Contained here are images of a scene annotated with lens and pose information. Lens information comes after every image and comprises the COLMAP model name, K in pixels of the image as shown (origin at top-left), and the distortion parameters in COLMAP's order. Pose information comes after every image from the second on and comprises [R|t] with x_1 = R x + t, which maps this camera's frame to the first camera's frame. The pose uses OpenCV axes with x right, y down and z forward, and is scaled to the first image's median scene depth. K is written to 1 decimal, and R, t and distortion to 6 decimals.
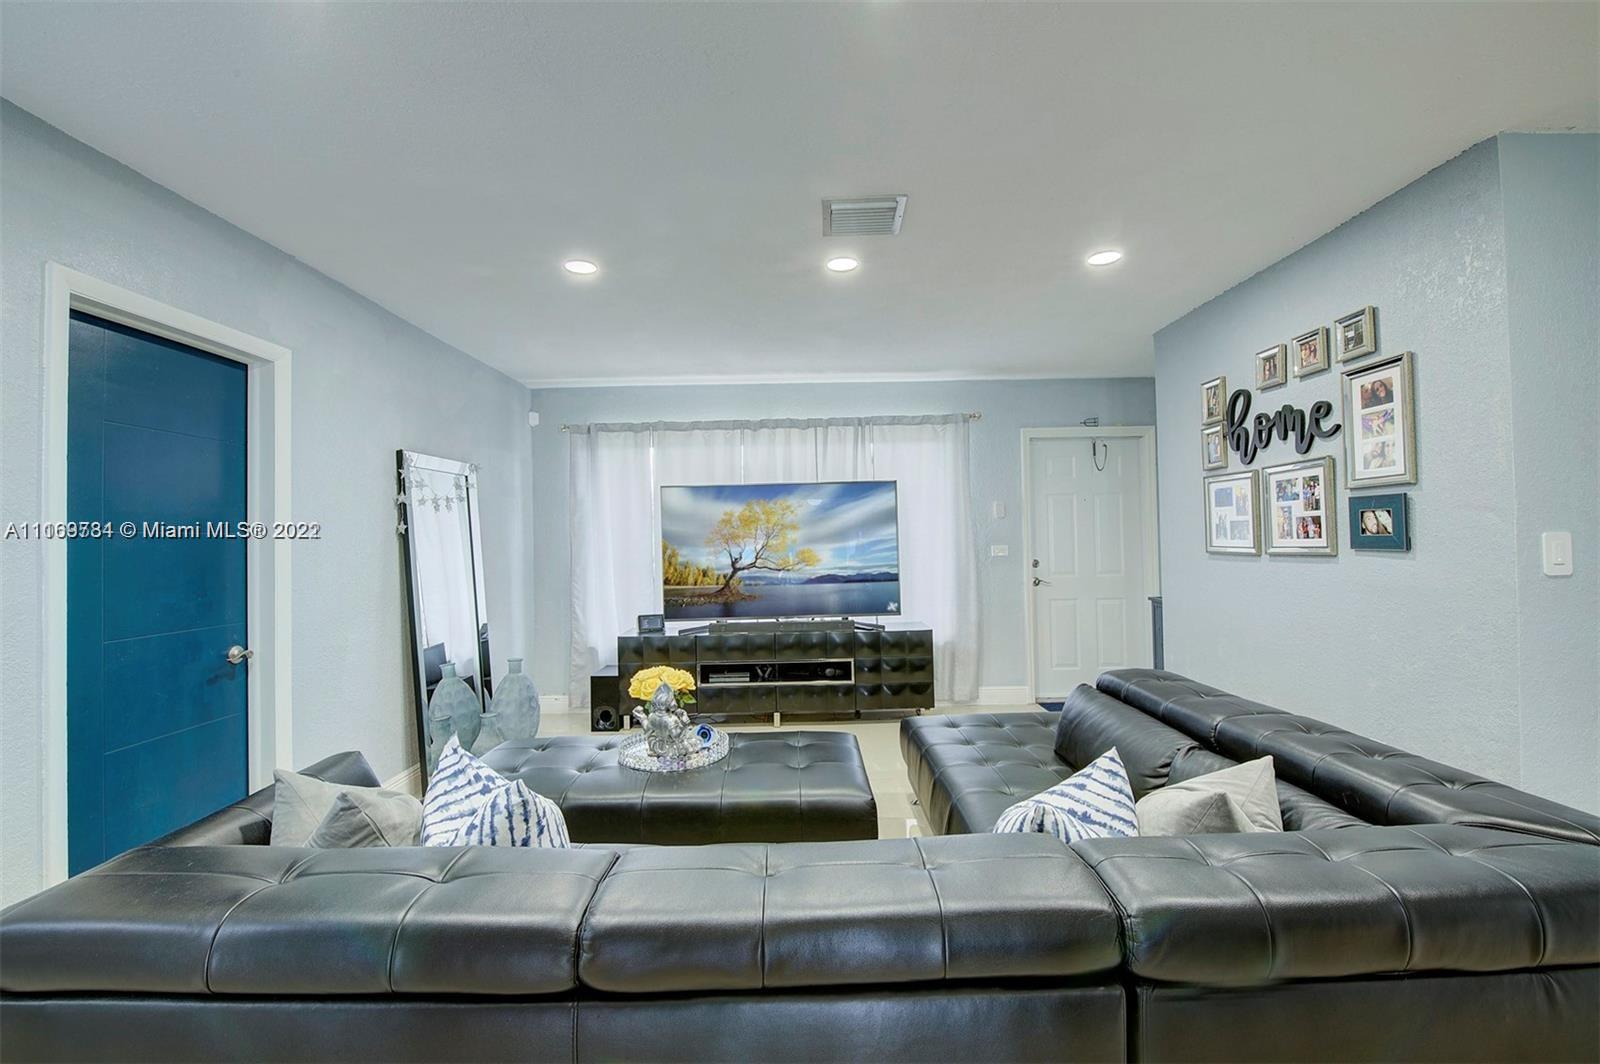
lens RADIAL K [[681.1, 0, 793.2], [0, 681.1, 531.6], [0, 0, 1]] dist [-0.033775, -0.000068]
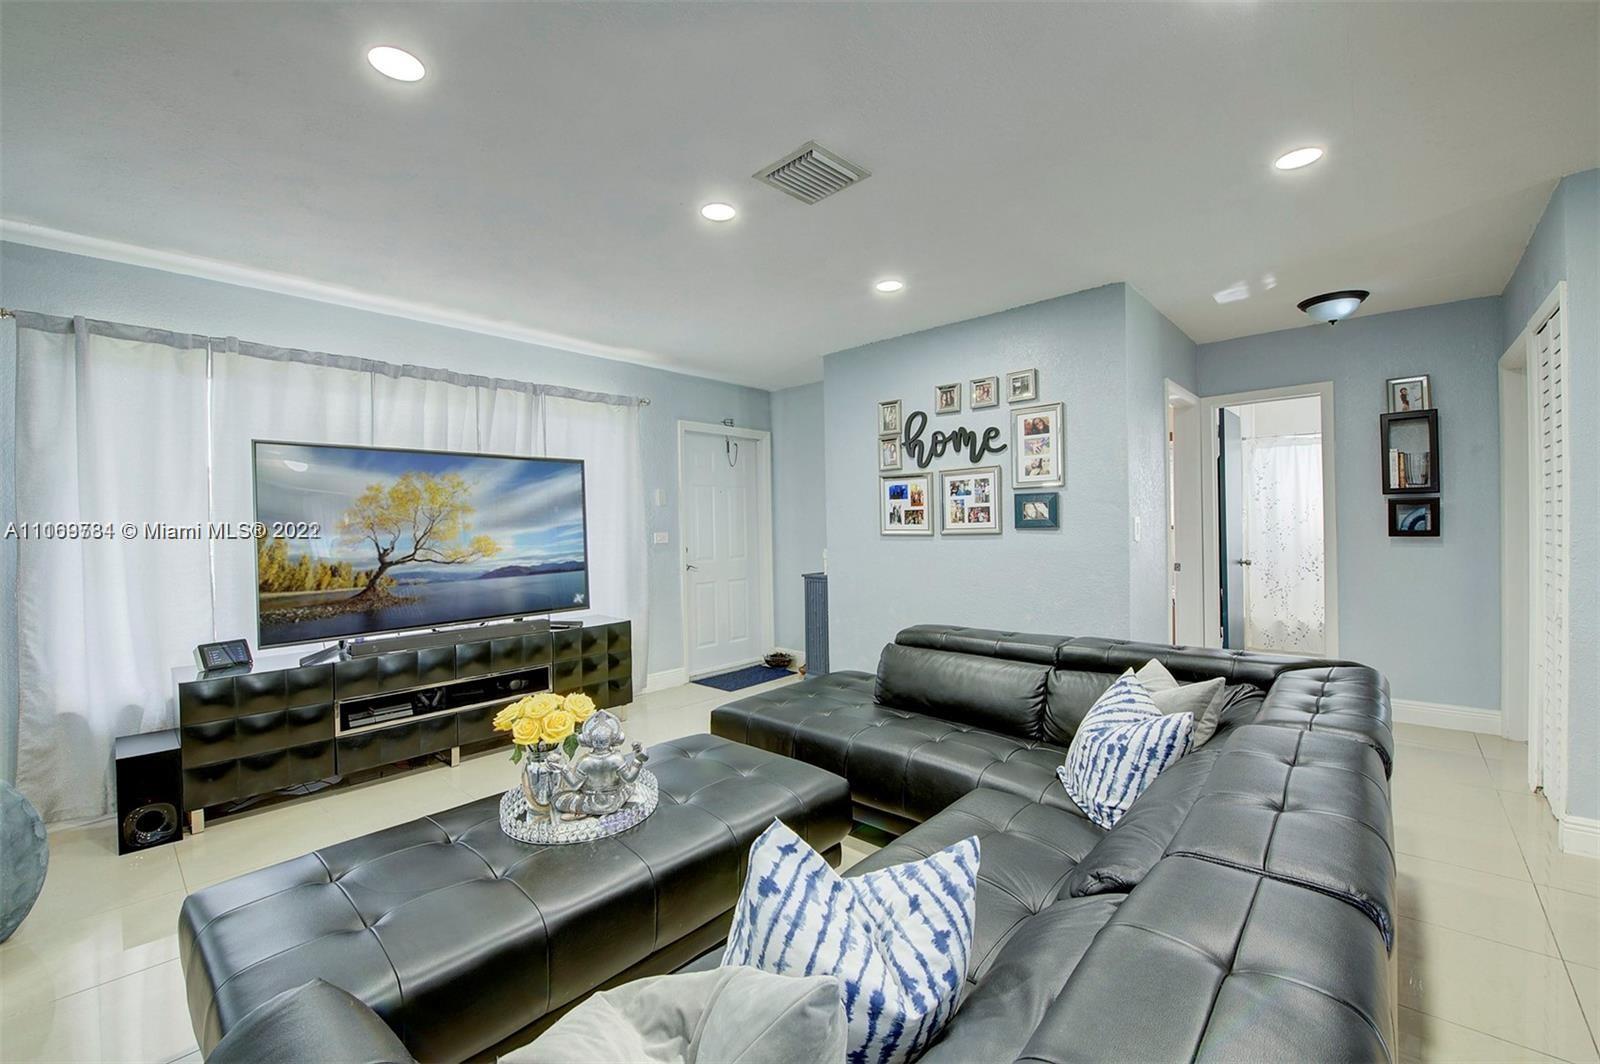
lens RADIAL K [[655.7, 0, 799.6], [0, 655.7, 529.2], [0, 0, 1]] dist [-0.022284, -0.000532]
pose [[0.664577, 0.004602, 0.747206, -0.308404], [-0.004686, 0.999987, -0.001991, 0.017157], [-0.747206, -0.002178, 0.664589, 0.208587]]
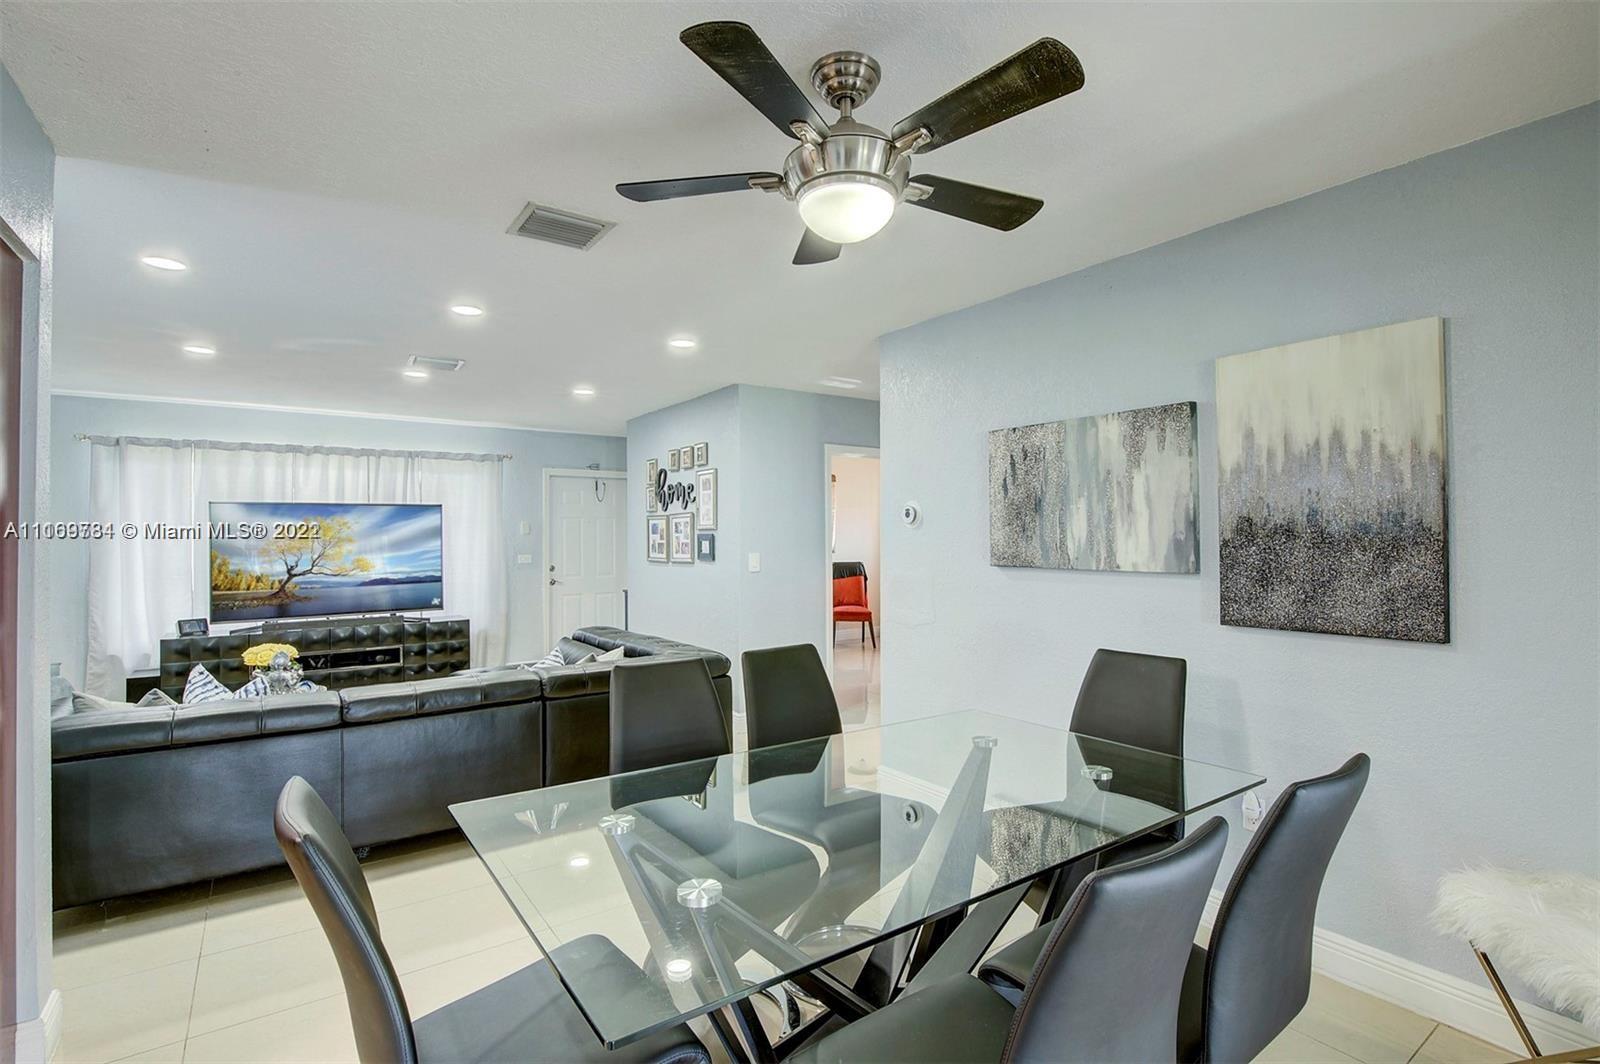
lens RADIAL K [[773.4, 0, 803.6], [0, 773.4, 533.1], [0, 0, 1]] dist [0.001206, -0.001949]
pose [[0.813418, 0.017198, 0.581425, -0.141845], [-0.017330, 0.999836, -0.005329, -0.025398], [-0.581421, -0.005741, 0.813583, -0.586756]]
